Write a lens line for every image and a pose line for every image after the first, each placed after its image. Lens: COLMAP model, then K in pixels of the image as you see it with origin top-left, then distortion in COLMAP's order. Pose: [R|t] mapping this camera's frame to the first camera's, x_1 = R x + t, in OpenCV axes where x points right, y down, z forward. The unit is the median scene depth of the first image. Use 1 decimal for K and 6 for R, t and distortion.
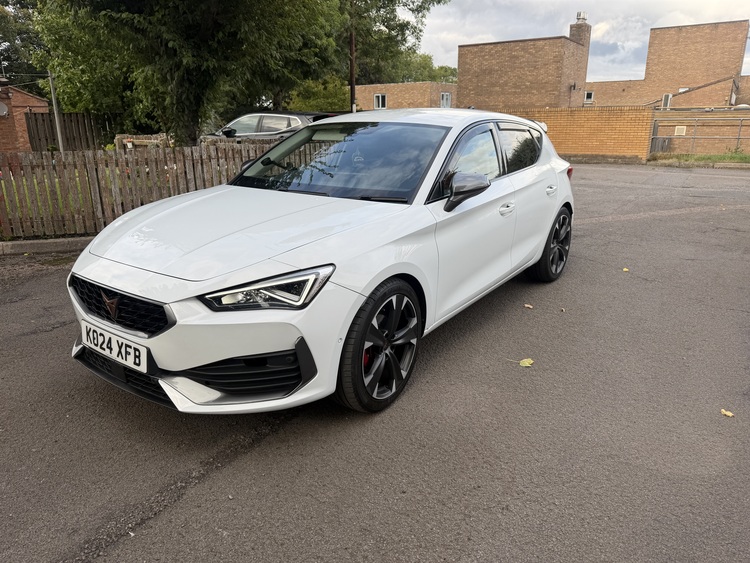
lens RADIAL K [[541.9, 0, 375.0], [0, 541.9, 281.5], [0, 0, 1]] dist [0.026127, -0.036187]
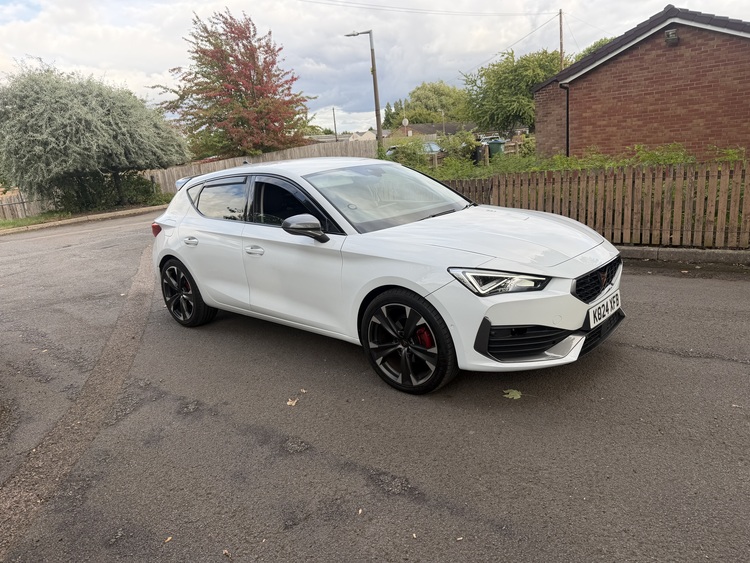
lens RADIAL K [[534.9, 0, 375.0], [0, 534.9, 281.5], [0, 0, 1]] dist [0.058275, -0.091550]
pose [[0.071797, -0.241774, 0.967673, -0.657425], [0.367206, 0.908442, 0.199730, -0.154347], [-0.927364, 0.340995, 0.154005, 0.470964]]
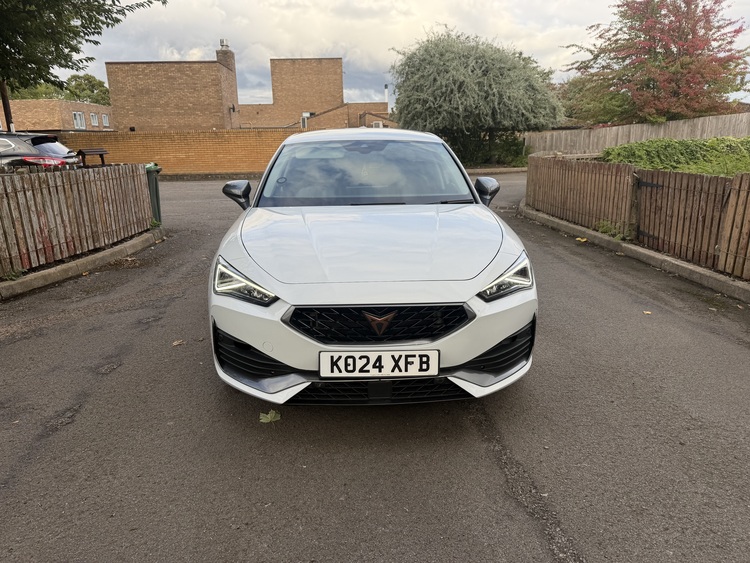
lens RADIAL K [[541.9, 0, 375.0], [0, 541.9, 281.5], [0, 0, 1]] dist [0.026127, -0.036187]
pose [[0.778277, -0.171615, 0.604014, -0.381245], [0.193172, 0.980714, 0.029741, -0.021476], [-0.597469, 0.093532, 0.796419, 0.075071]]
